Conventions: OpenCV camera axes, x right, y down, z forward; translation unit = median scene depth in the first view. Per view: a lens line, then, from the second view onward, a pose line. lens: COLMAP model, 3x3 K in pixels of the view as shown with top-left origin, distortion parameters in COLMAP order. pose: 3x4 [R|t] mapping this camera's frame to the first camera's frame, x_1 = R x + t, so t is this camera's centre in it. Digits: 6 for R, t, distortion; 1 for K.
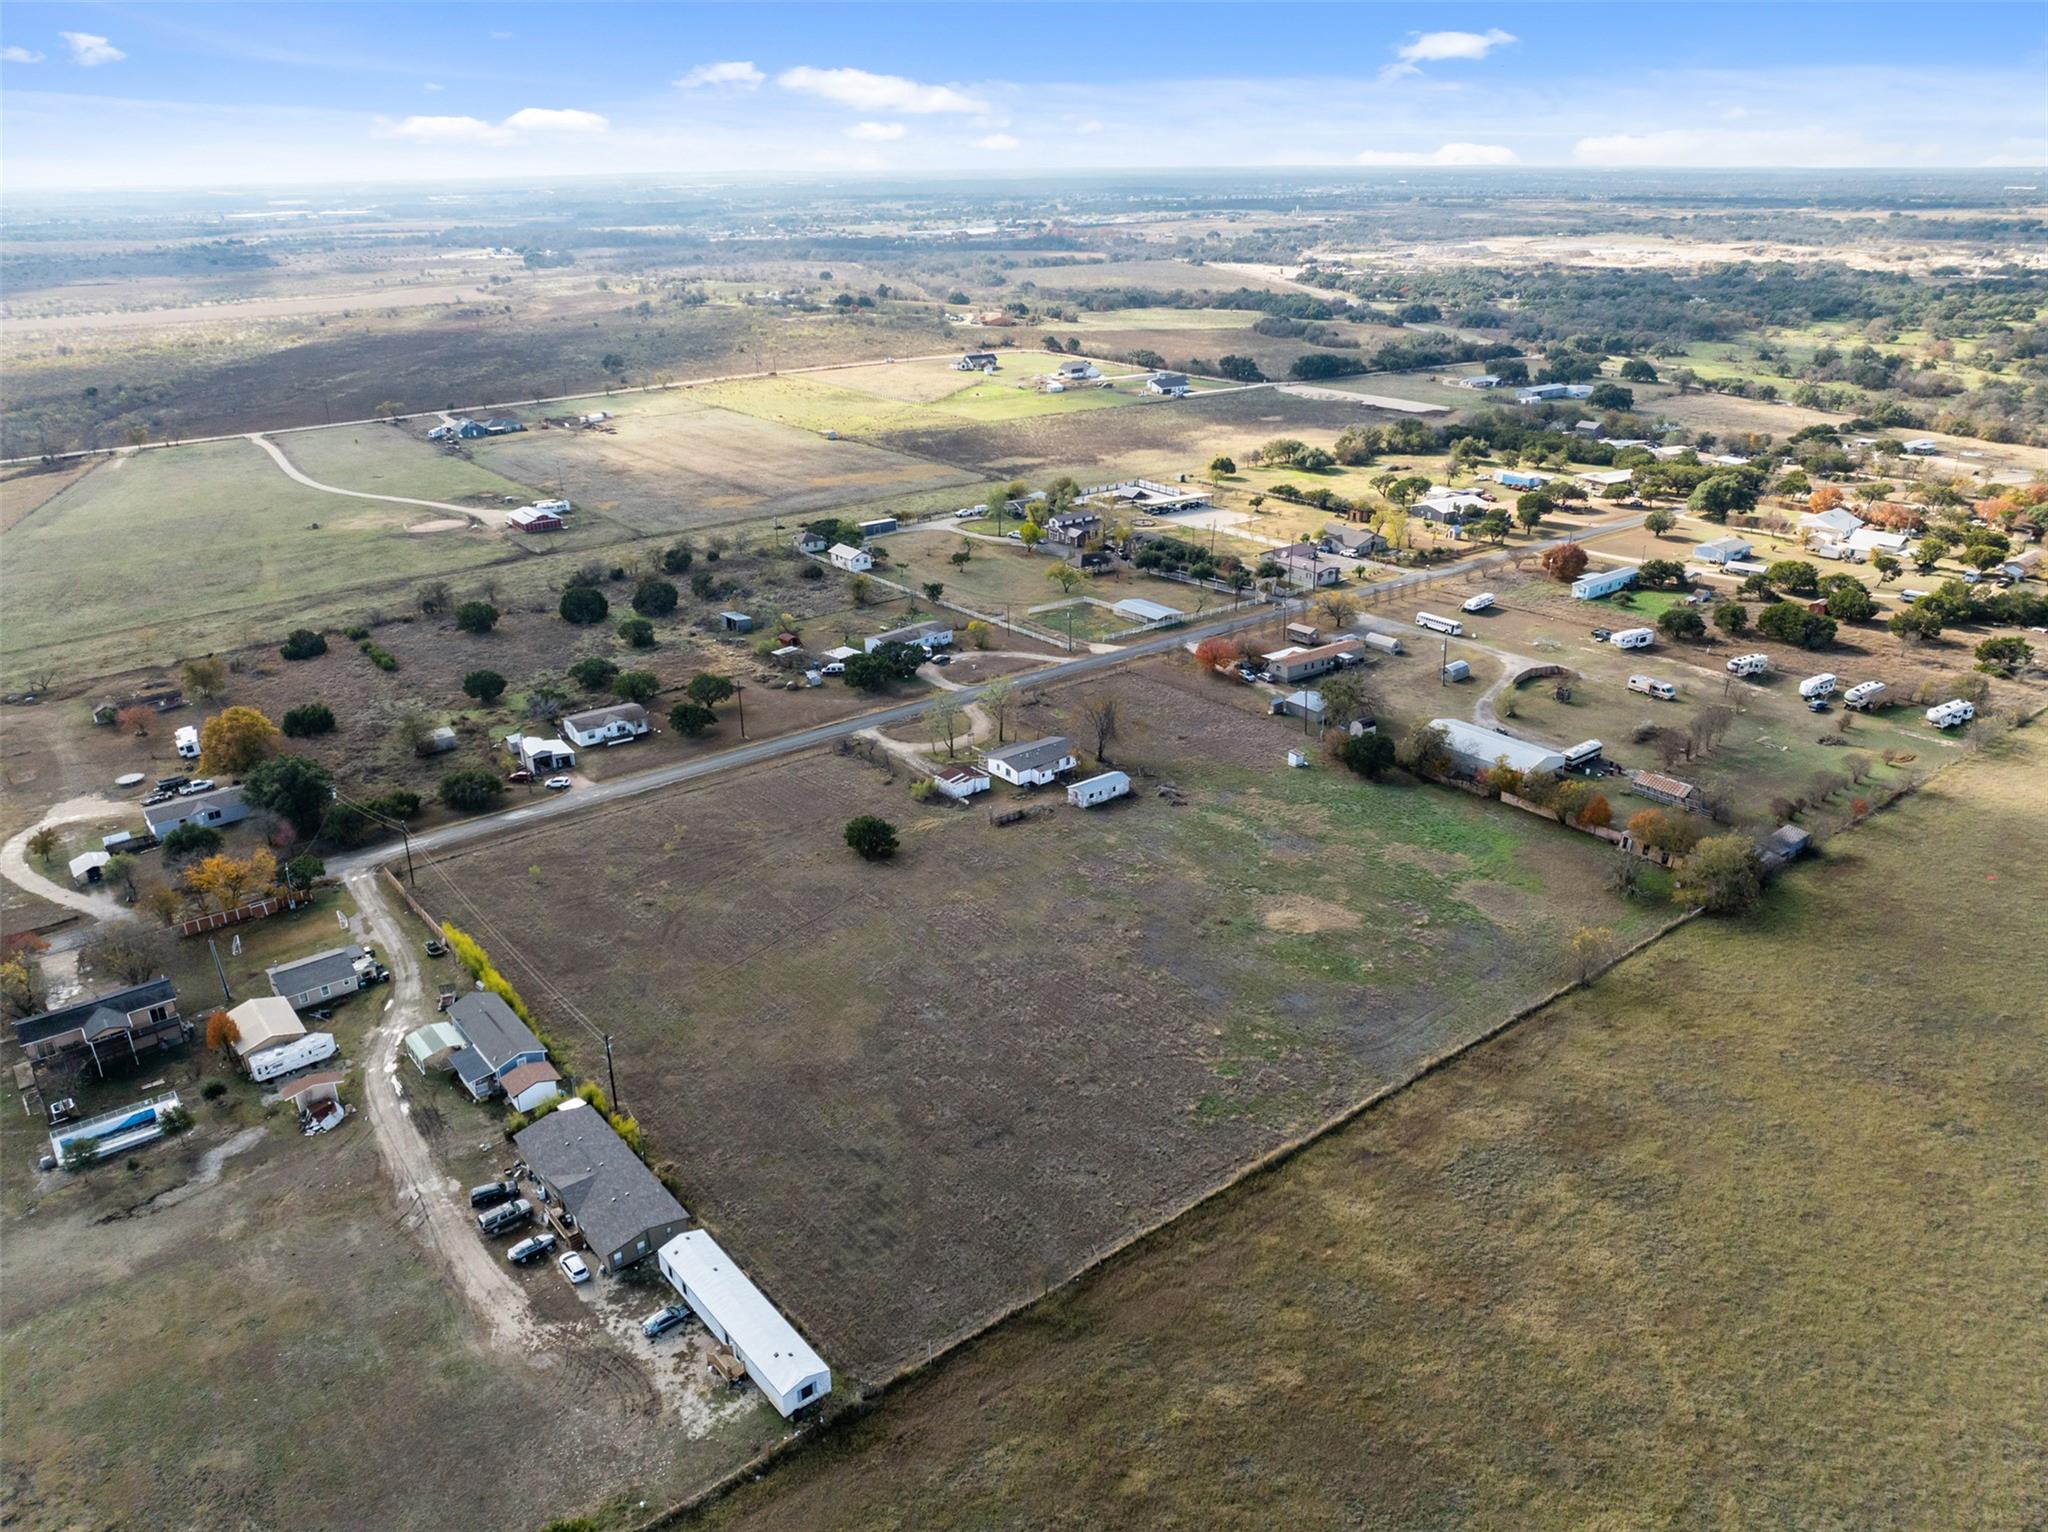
lens RADIAL K [[1442.0, 0, 1024.0], [0, 1442.0, 766.0], [0, 0, 1]] dist [-0.029317, -0.010069]
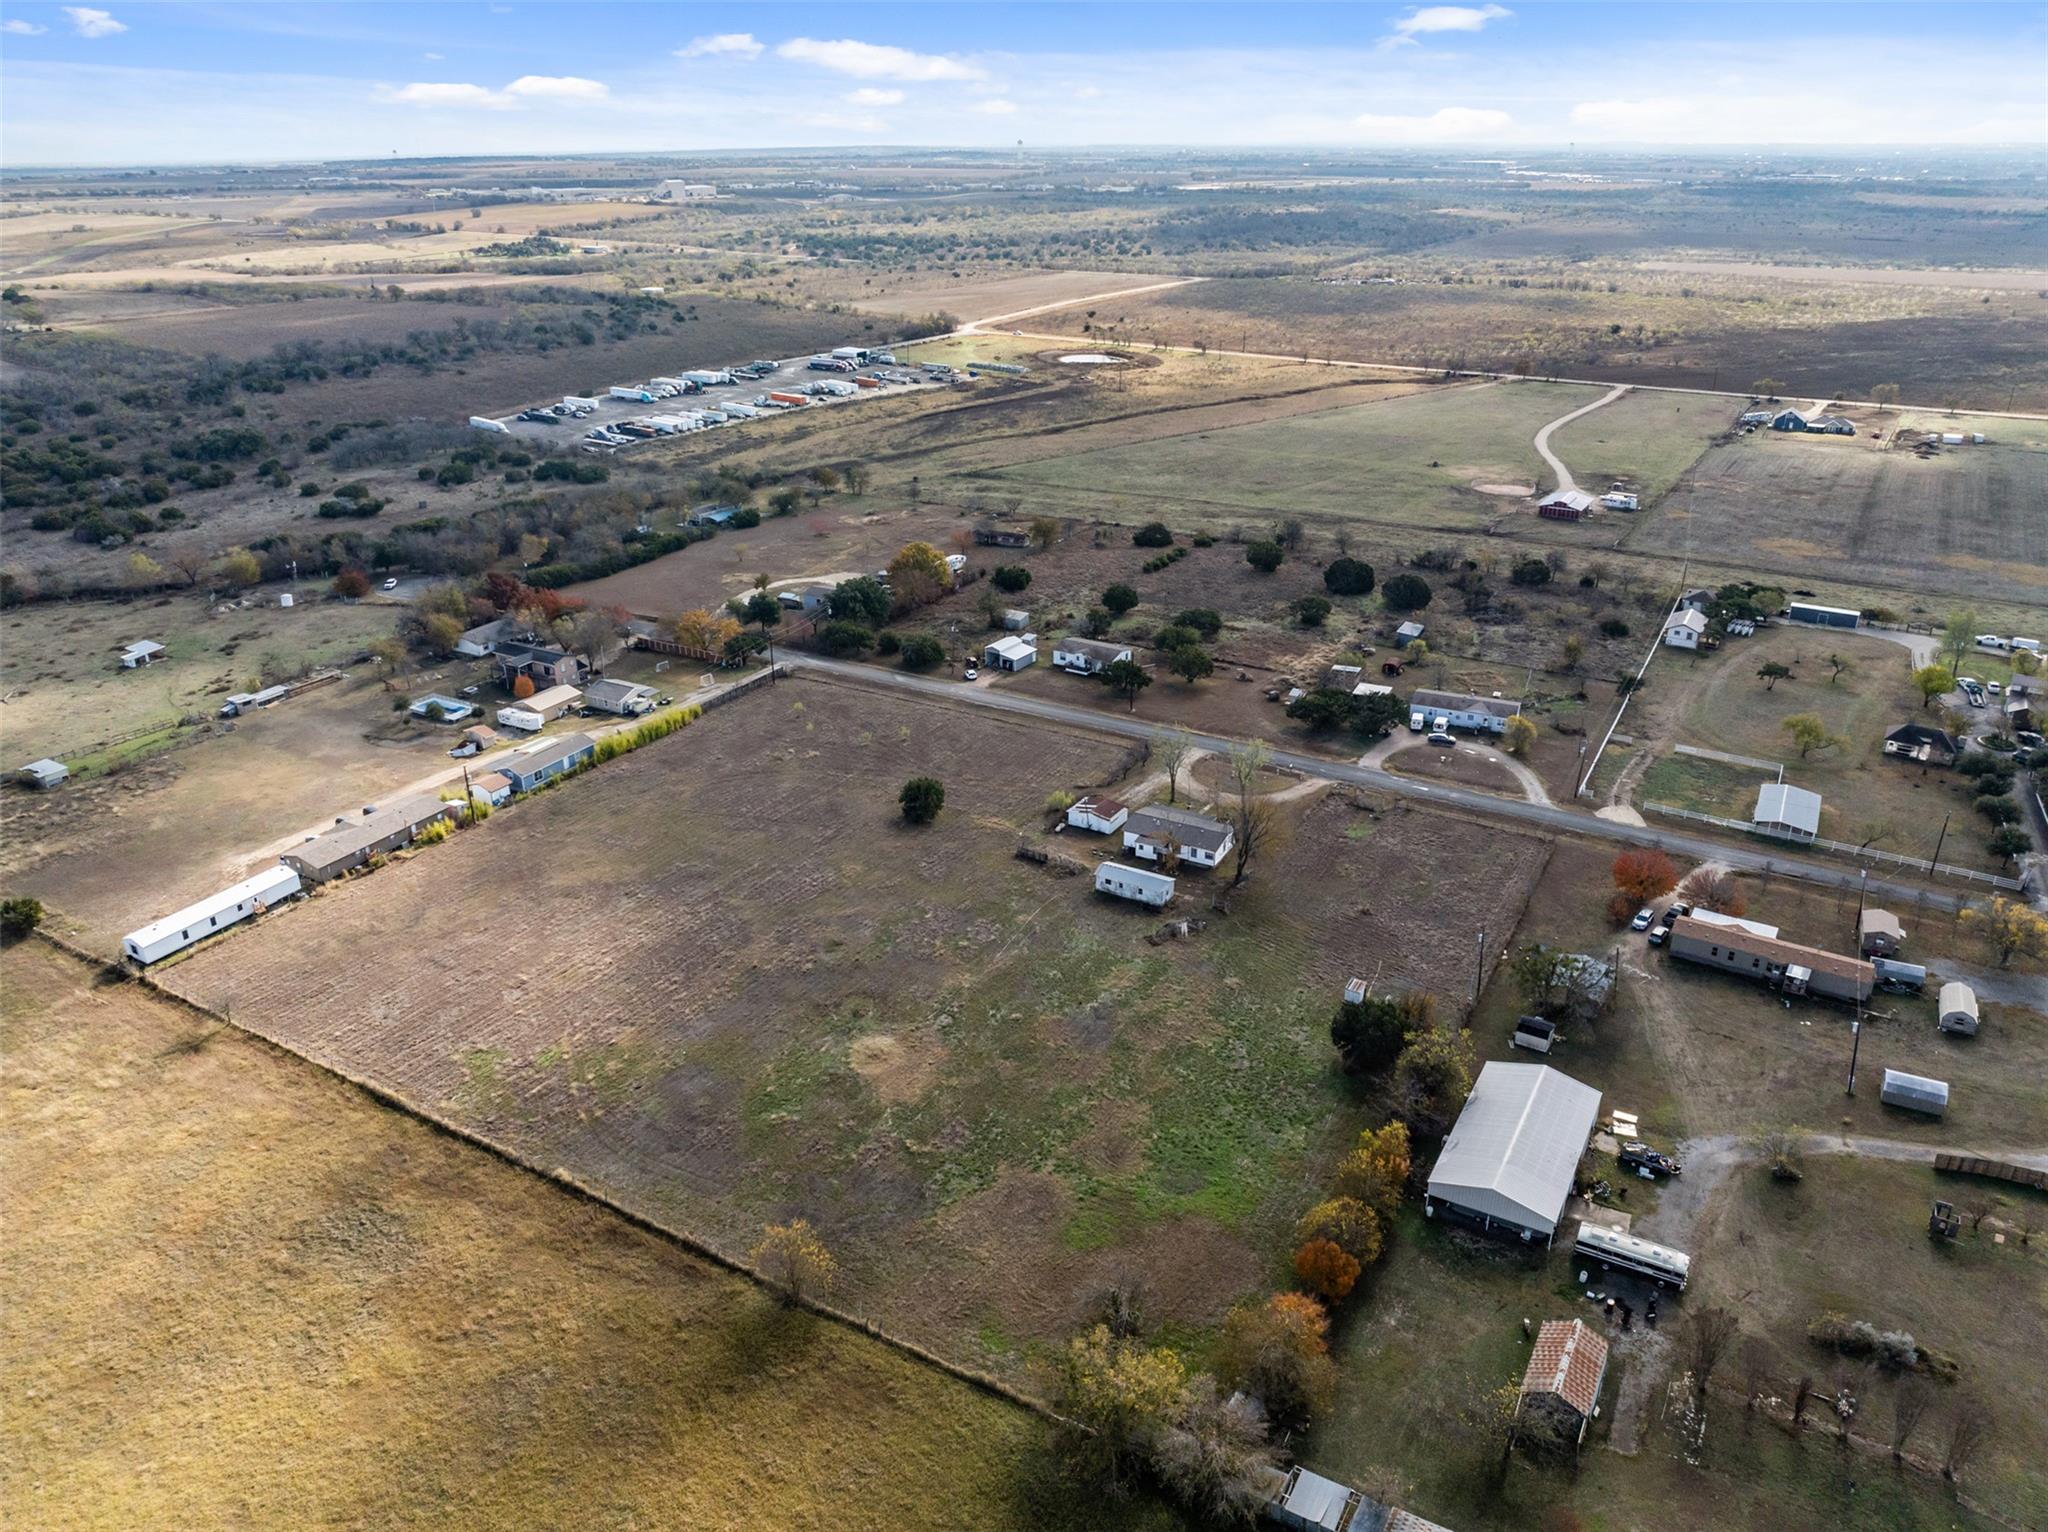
lens RADIAL K [[1442.0, 0, 1024.0], [0, 1442.0, 766.0], [0, 0, 1]] dist [-0.029317, -0.010069]
pose [[0.360404, 0.379307, -0.852194, 0.682658], [-0.355811, 0.900418, 0.250293, -0.221200], [0.862269, 0.213013, 0.459476, 0.524109]]
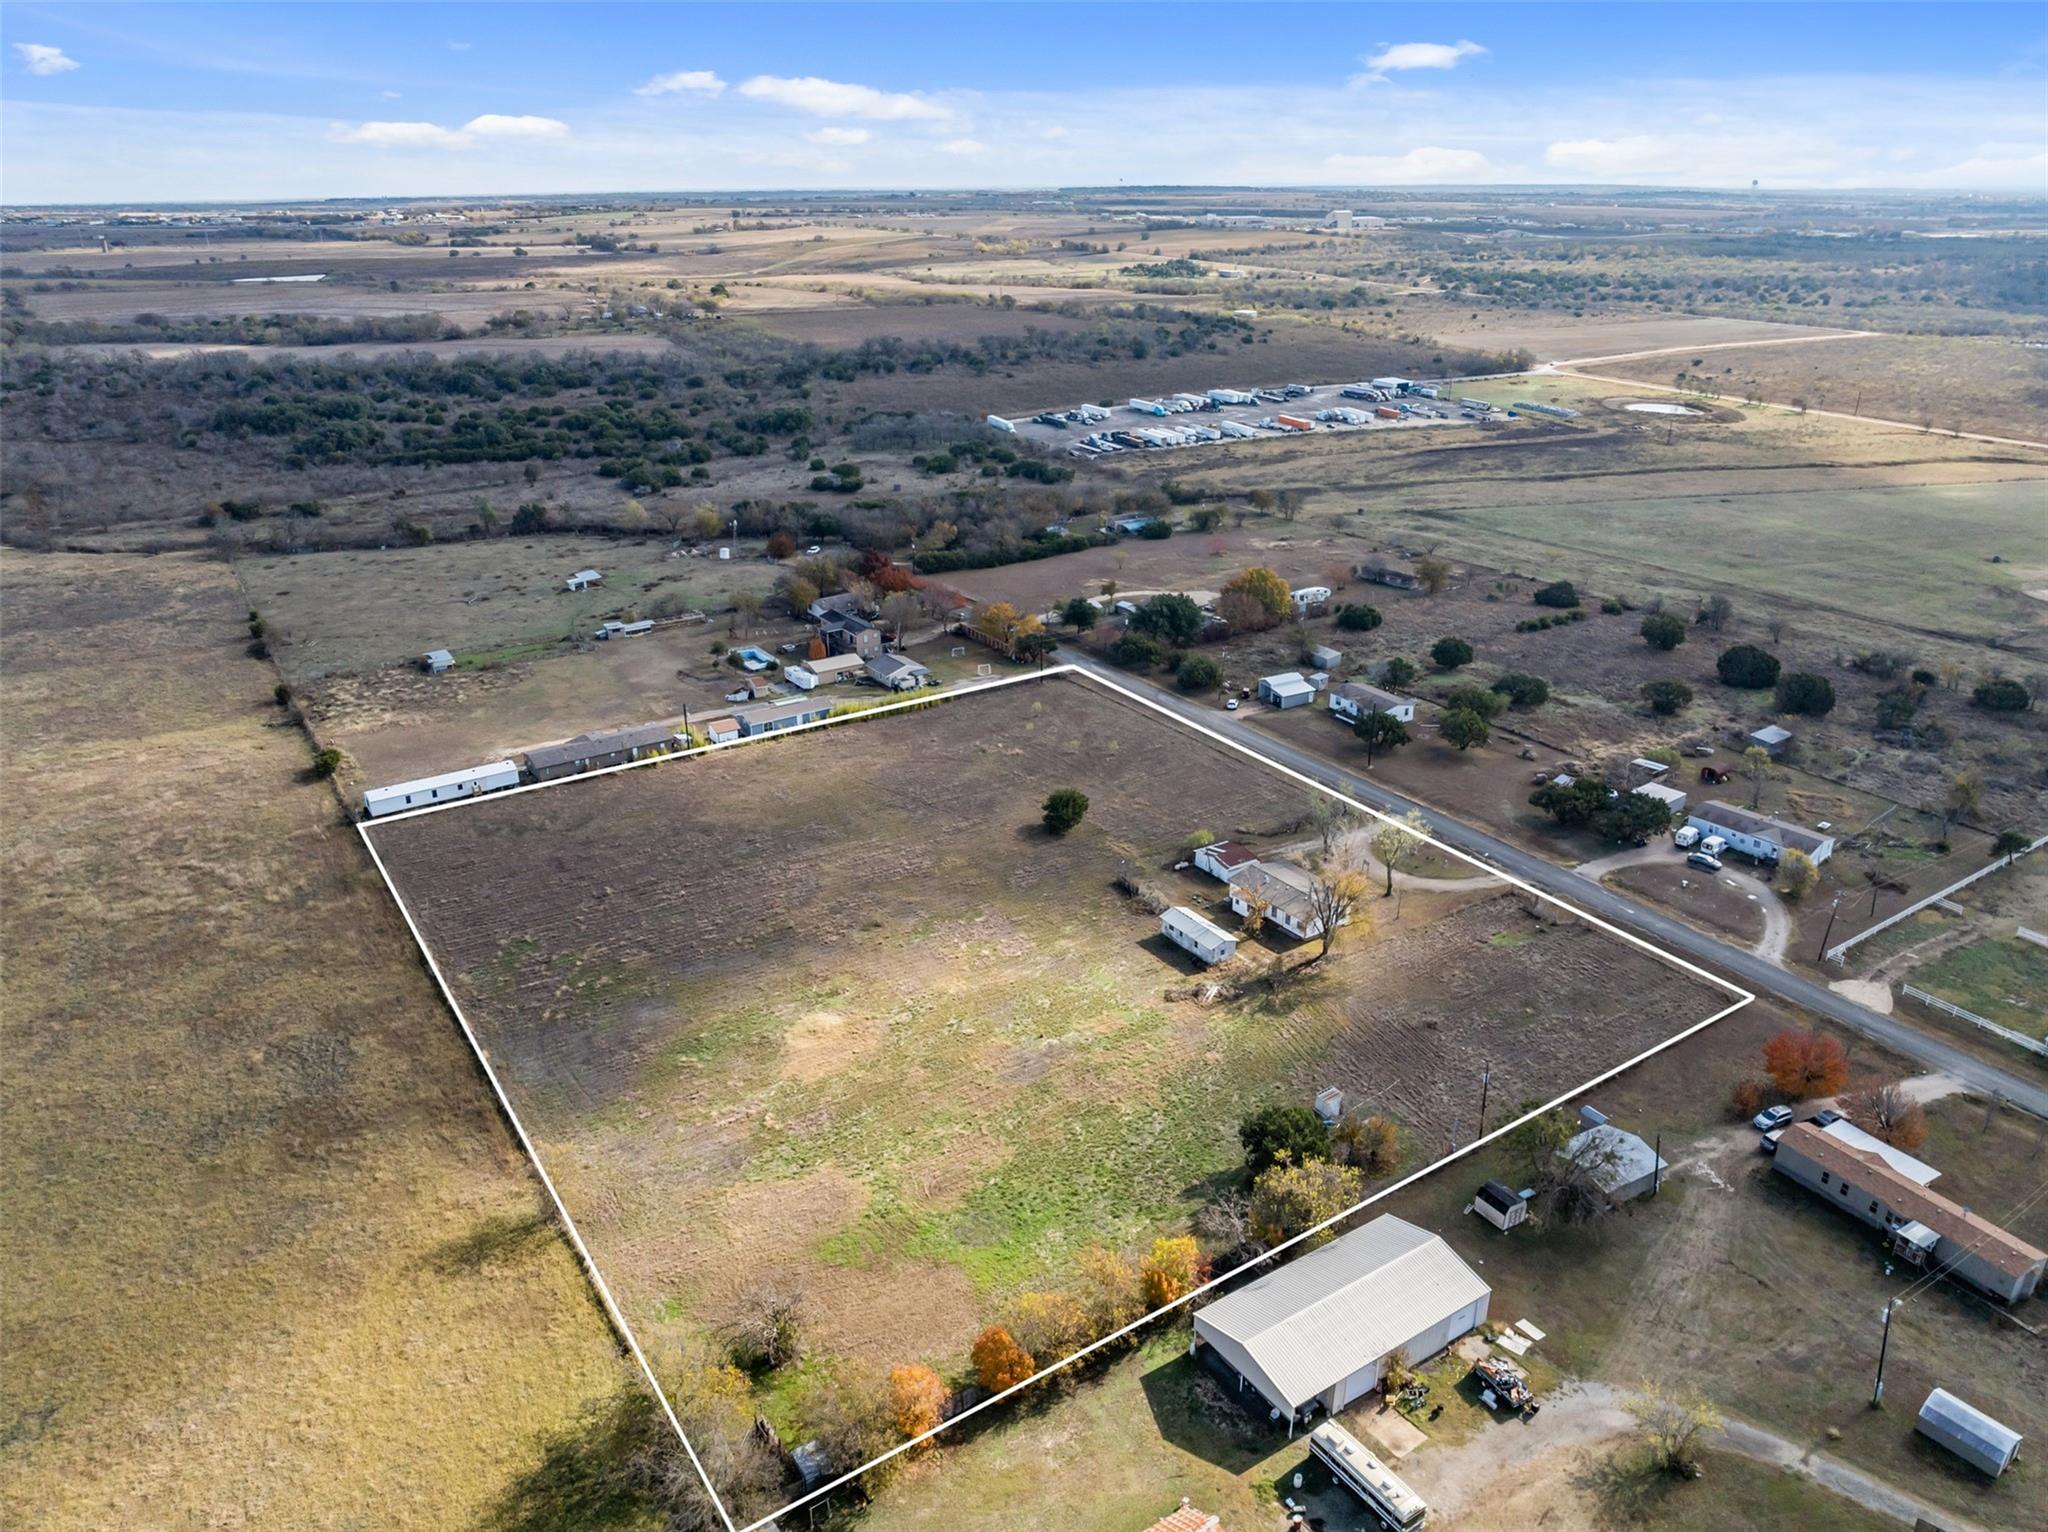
lens RADIAL K [[1442.0, 0, 1024.0], [0, 1442.0, 766.0], [0, 0, 1]] dist [-0.029317, -0.010069]
pose [[-0.093147, 0.385200, -0.918120, 0.700792], [-0.378004, 0.839406, 0.390526, -0.311481], [0.921106, 0.383429, 0.067420, 0.792619]]
